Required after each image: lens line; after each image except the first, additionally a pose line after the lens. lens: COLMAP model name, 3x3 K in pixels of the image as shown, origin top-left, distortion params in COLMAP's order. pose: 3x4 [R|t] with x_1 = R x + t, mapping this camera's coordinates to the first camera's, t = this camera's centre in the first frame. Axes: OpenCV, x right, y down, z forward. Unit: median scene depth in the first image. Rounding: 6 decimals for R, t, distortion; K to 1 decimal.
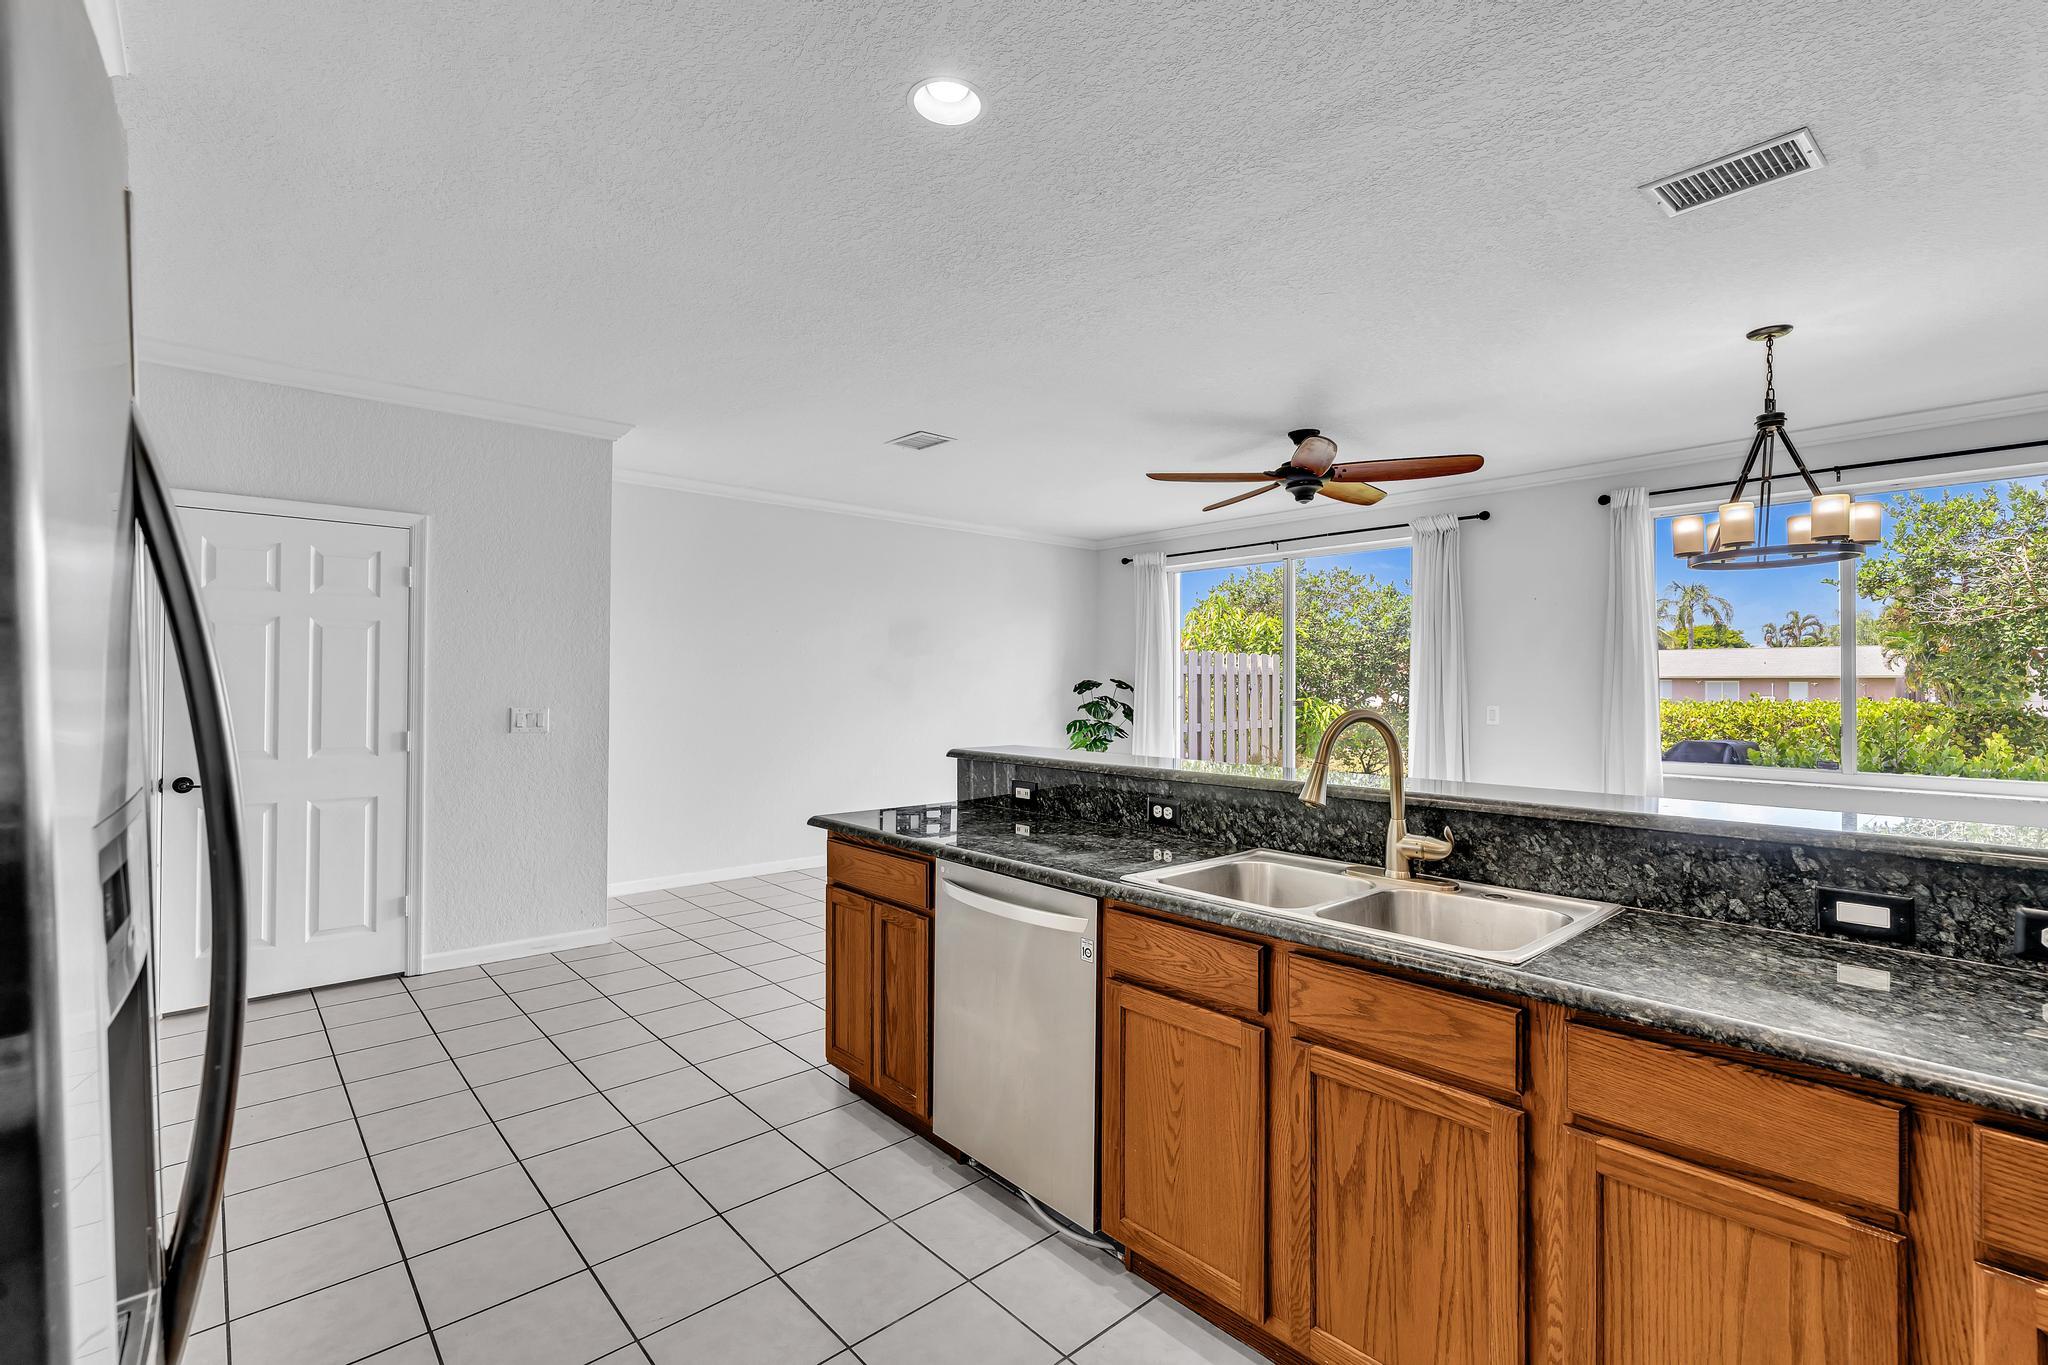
lens RADIAL K [[912.5, 0, 1023.4], [0, 912.5, 672.5], [0, 0, 1]] dist [-0.006327, 0.001776]
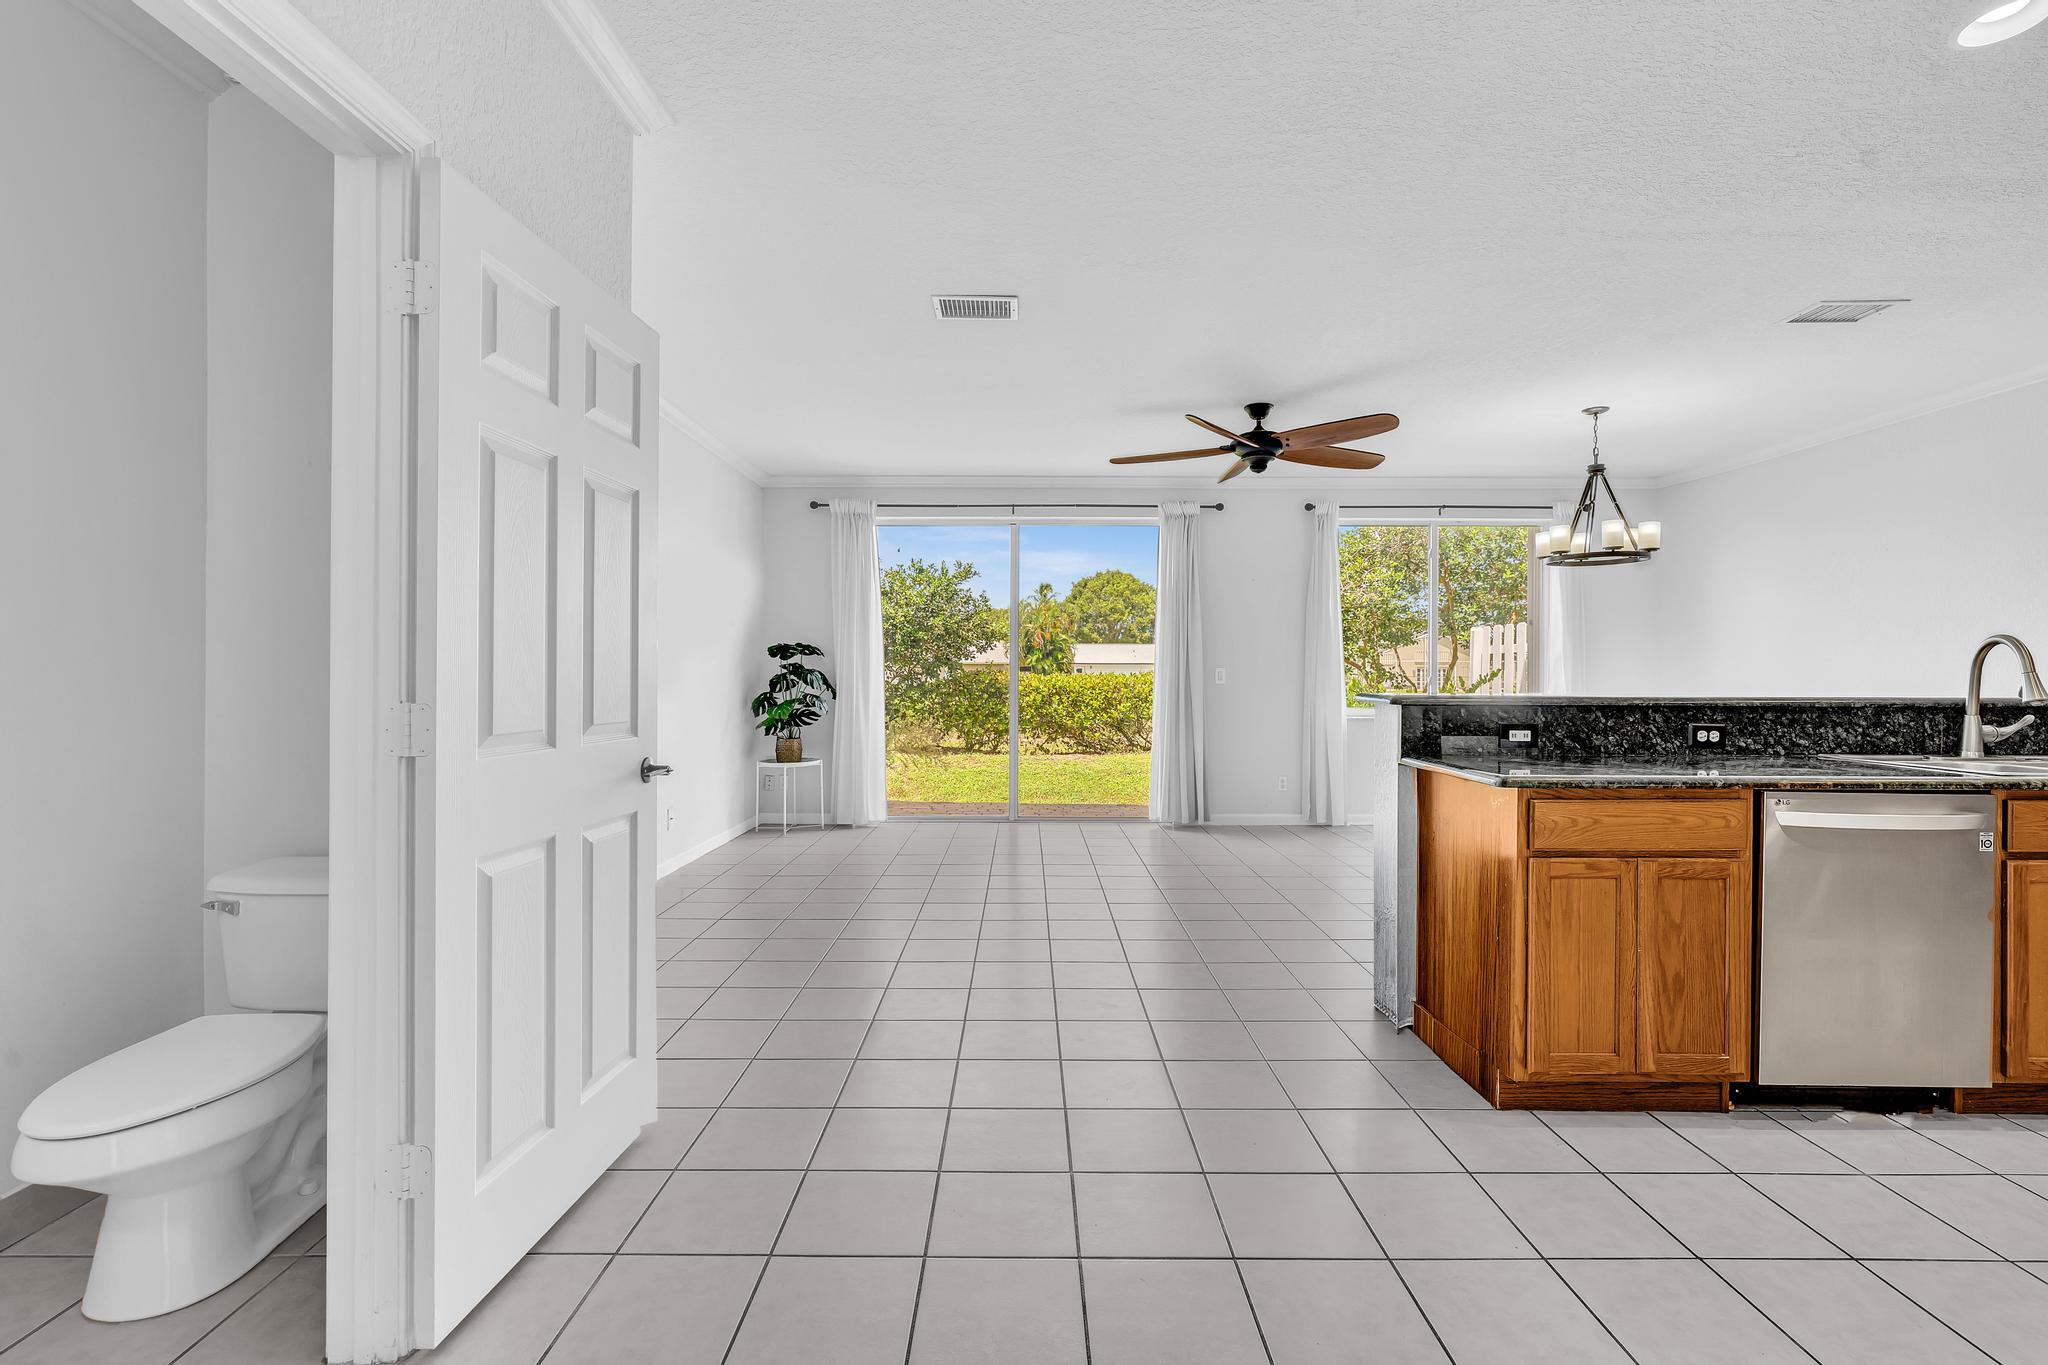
lens RADIAL K [[912.5, 0, 1023.4], [0, 912.5, 672.5], [0, 0, 1]] dist [-0.006327, 0.001776]
pose [[0.669836, -0.001784, 0.742507, -1.374620], [-0.009512, 0.999894, 0.010984, 0.080955], [-0.742448, -0.014420, 0.669749, 0.990672]]
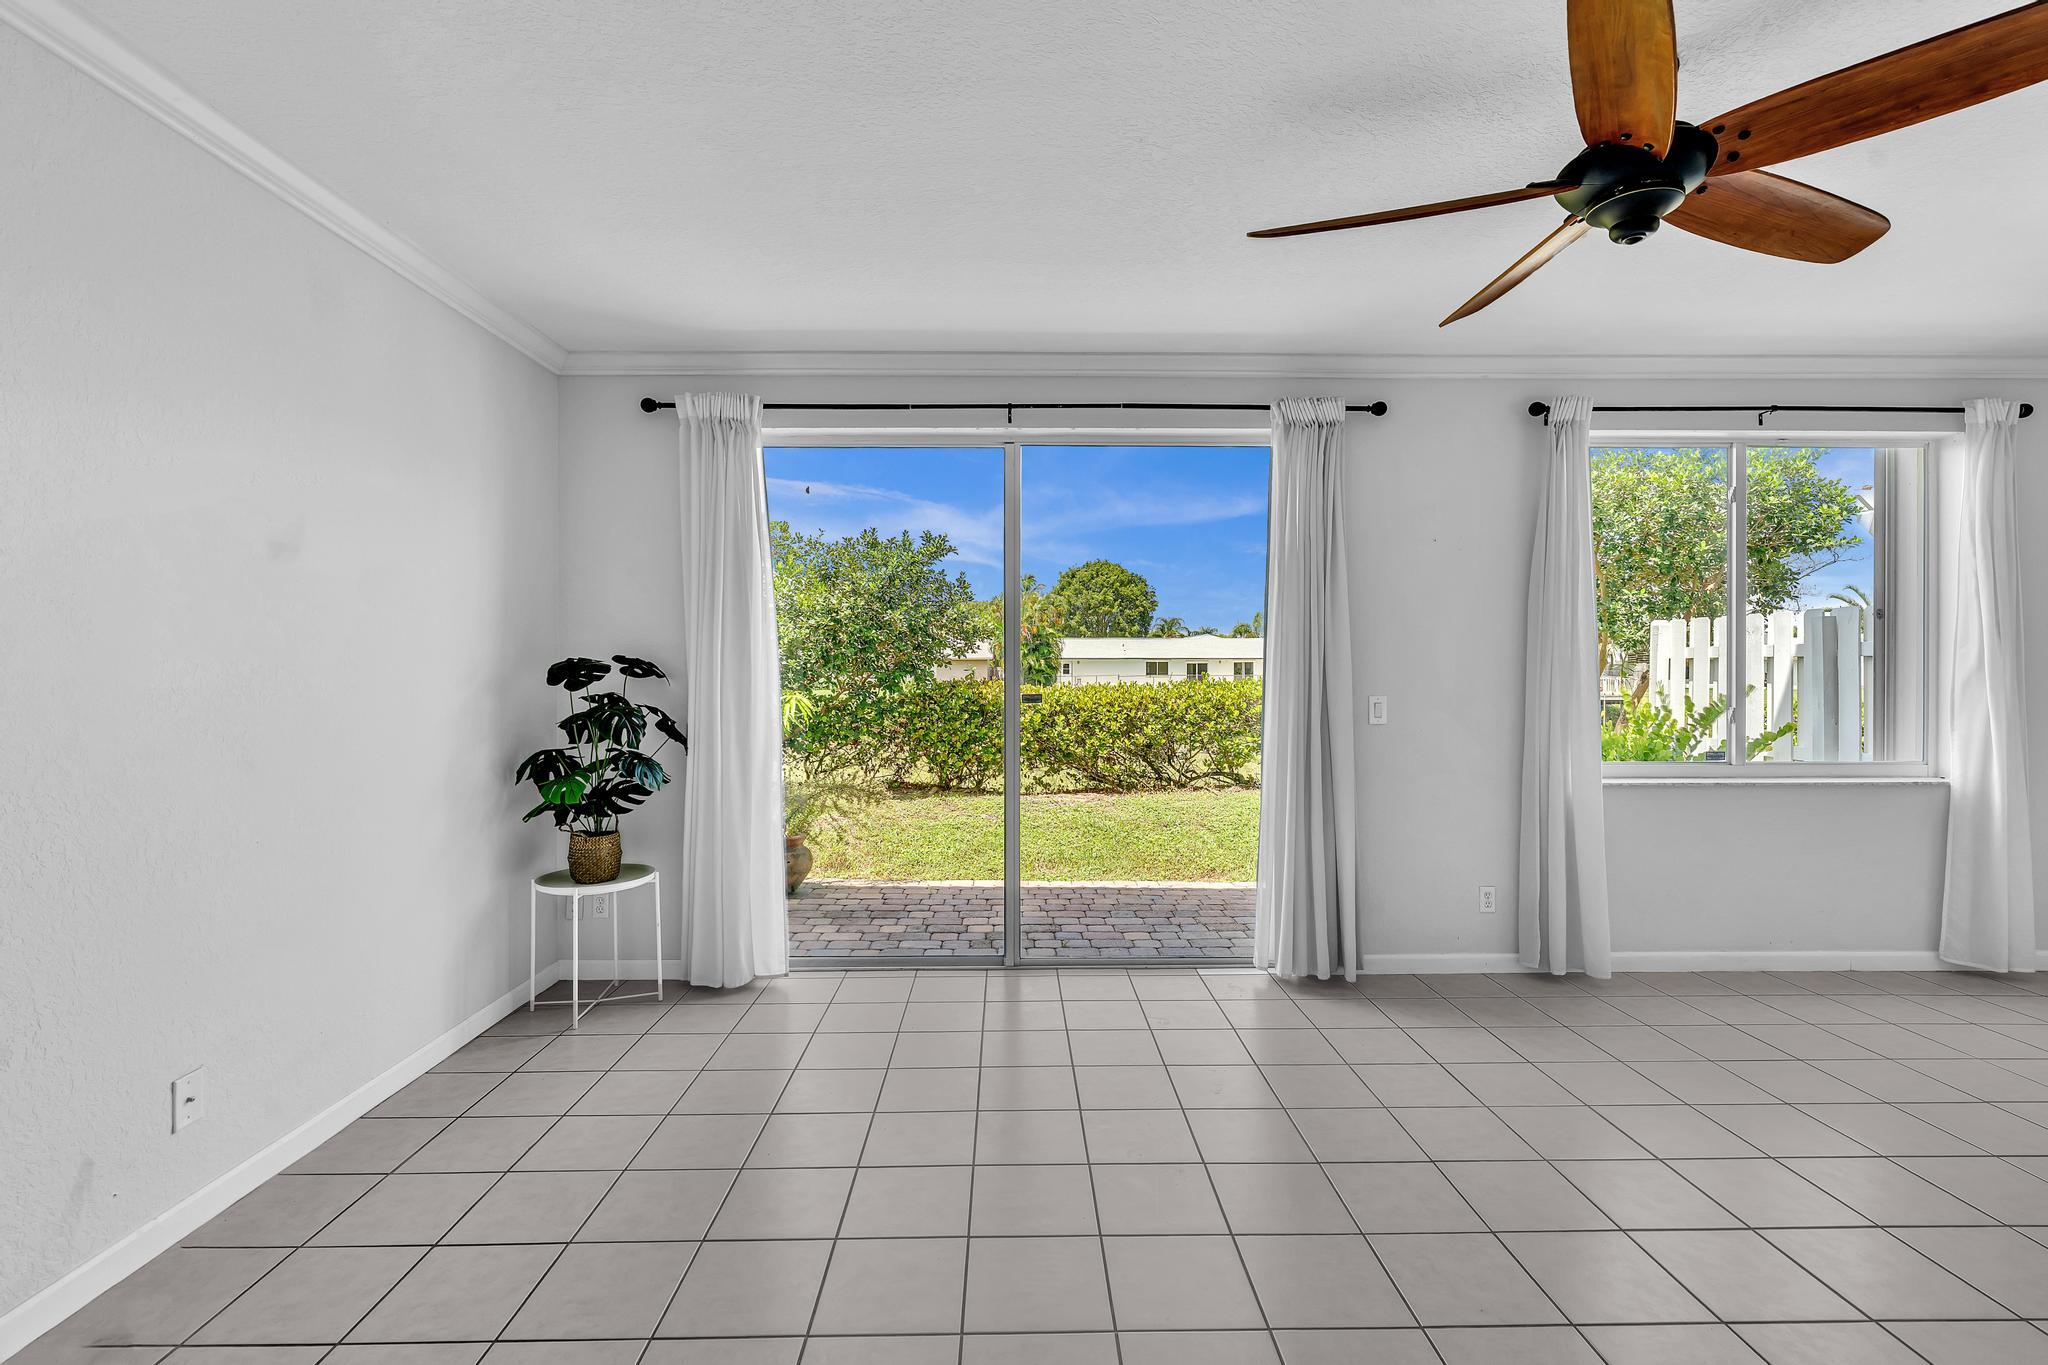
lens RADIAL K [[921.5, 0, 1024.5], [0, 921.5, 672.2], [0, 0, 1]] dist [-0.003528, 0.000244]
pose [[0.655082, -0.009791, 0.755494, -0.427252], [-0.005159, 0.999835, 0.017431, 0.021595], [-0.755540, -0.015317, 0.654924, 1.902377]]
